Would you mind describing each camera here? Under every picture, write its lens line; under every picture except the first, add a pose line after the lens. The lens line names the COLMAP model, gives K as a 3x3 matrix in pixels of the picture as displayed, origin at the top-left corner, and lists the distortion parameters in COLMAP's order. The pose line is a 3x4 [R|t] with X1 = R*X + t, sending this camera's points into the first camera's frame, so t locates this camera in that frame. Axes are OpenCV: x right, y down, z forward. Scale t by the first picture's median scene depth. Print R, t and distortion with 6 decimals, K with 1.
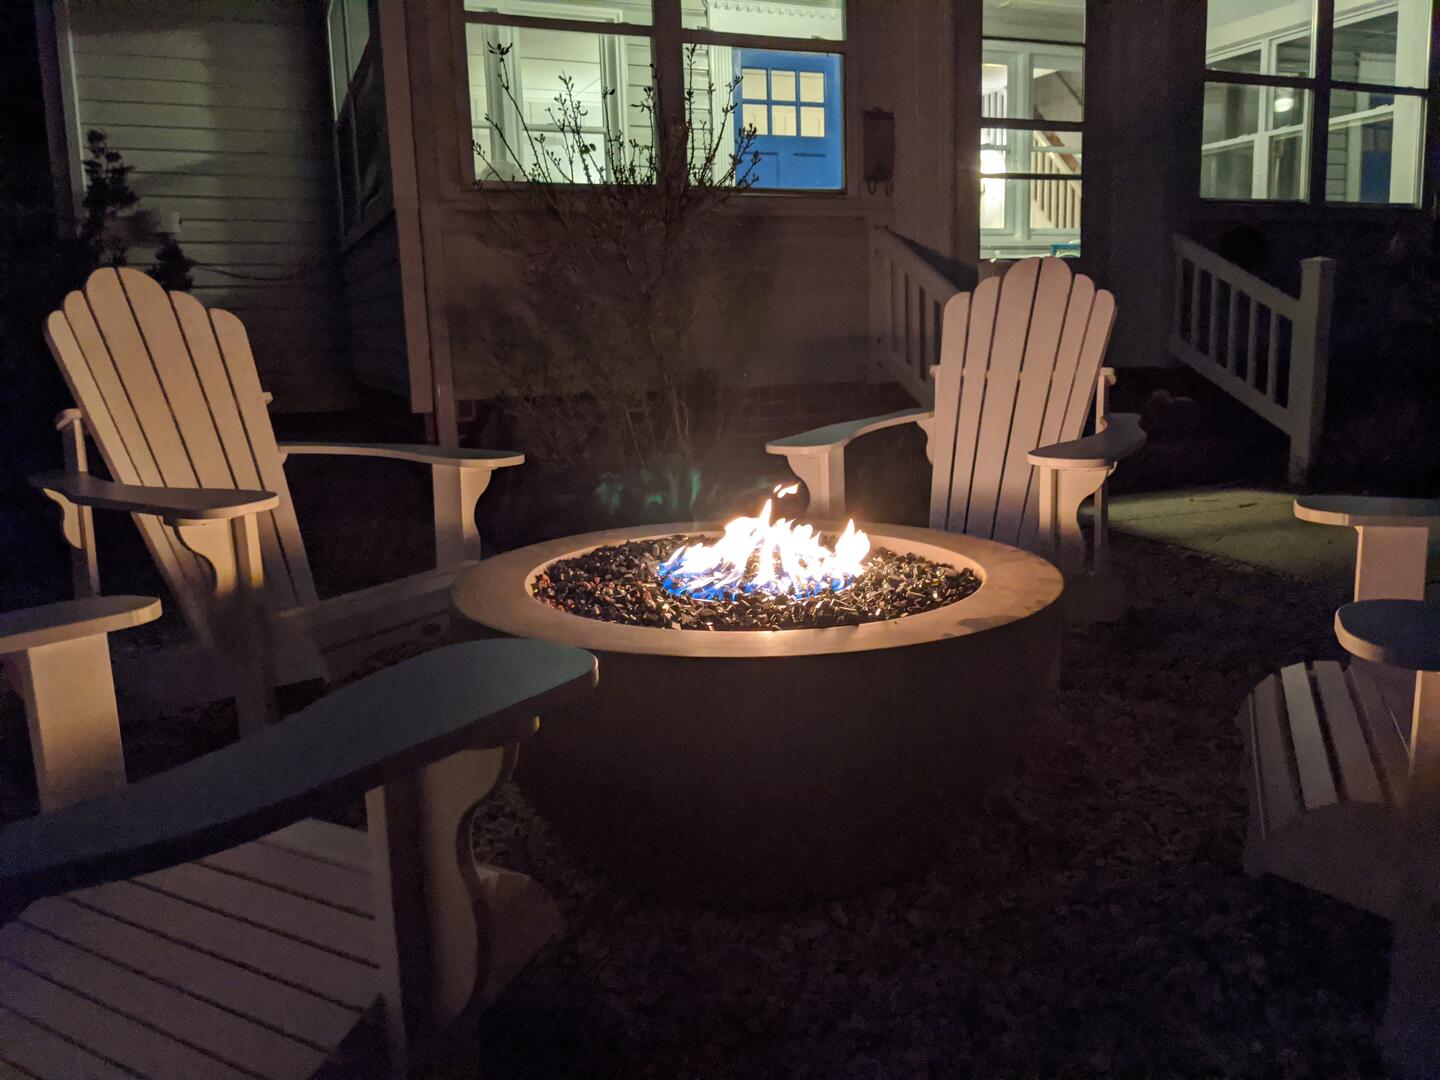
lens RADIAL K [[1134.7, 0, 719.0], [0, 1134.7, 526.6], [0, 0, 1]] dist [0.011549, -0.017845]
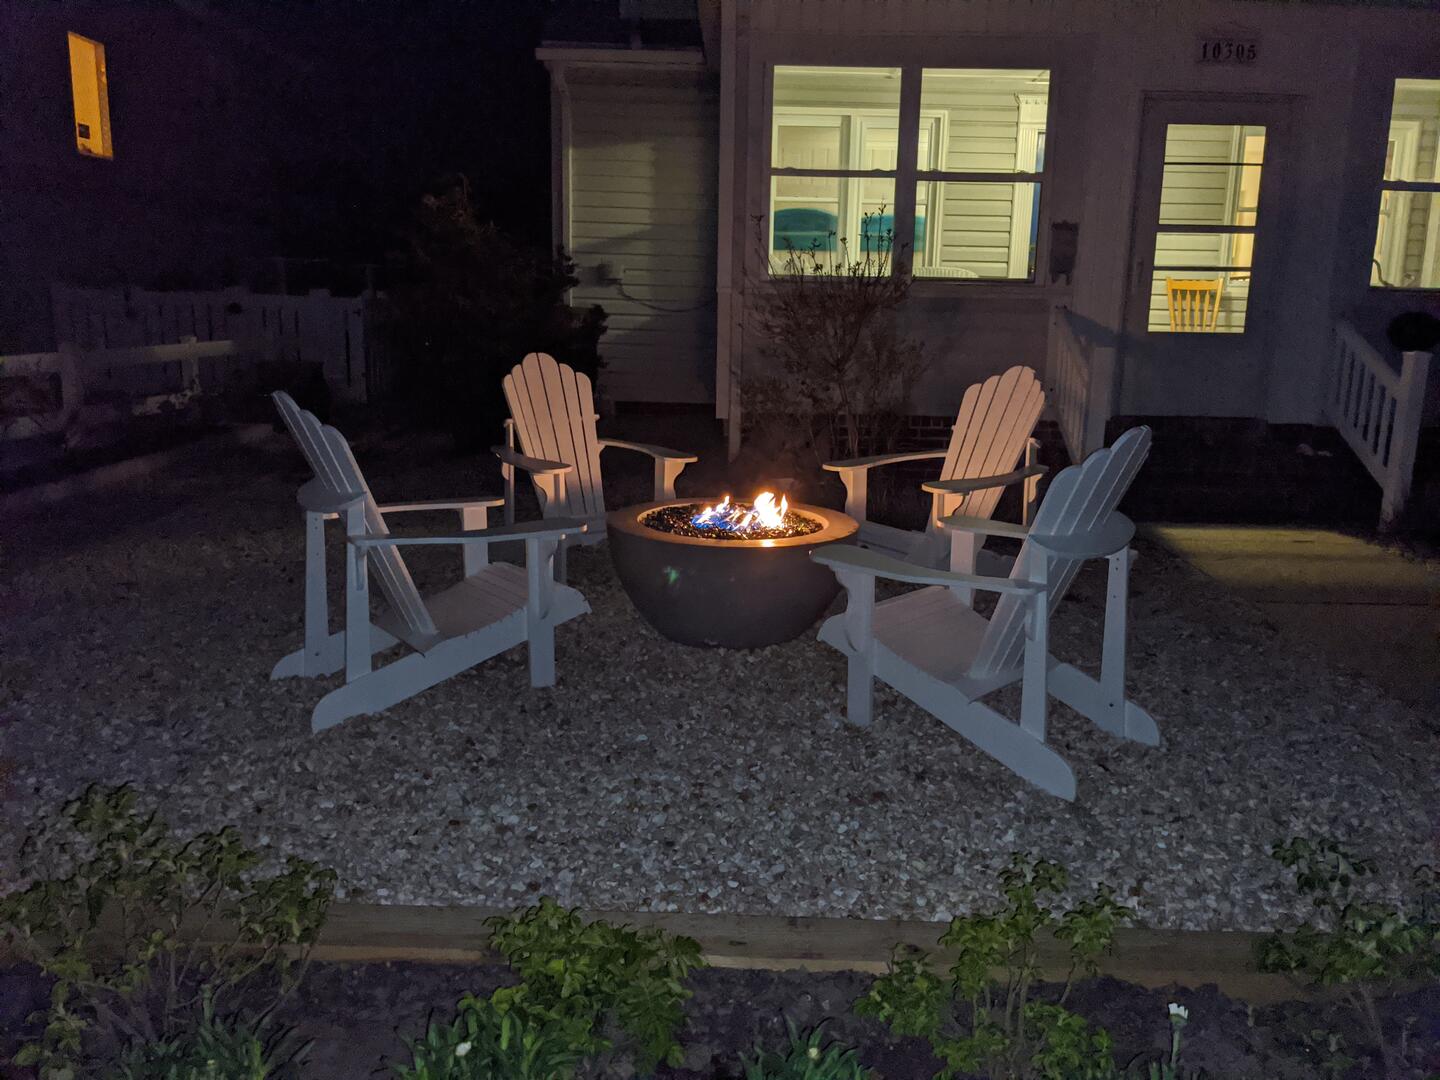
lens RADIAL K [[1134.7, 0, 719.7], [0, 1134.7, 545.4], [0, 0, 1]] dist [0.011549, -0.017845]
pose [[0.916459, 0.122364, -0.380960, 0.626349], [-0.108085, 0.992404, 0.058745, -0.028038], [0.385254, -0.012662, 0.922724, -0.823032]]
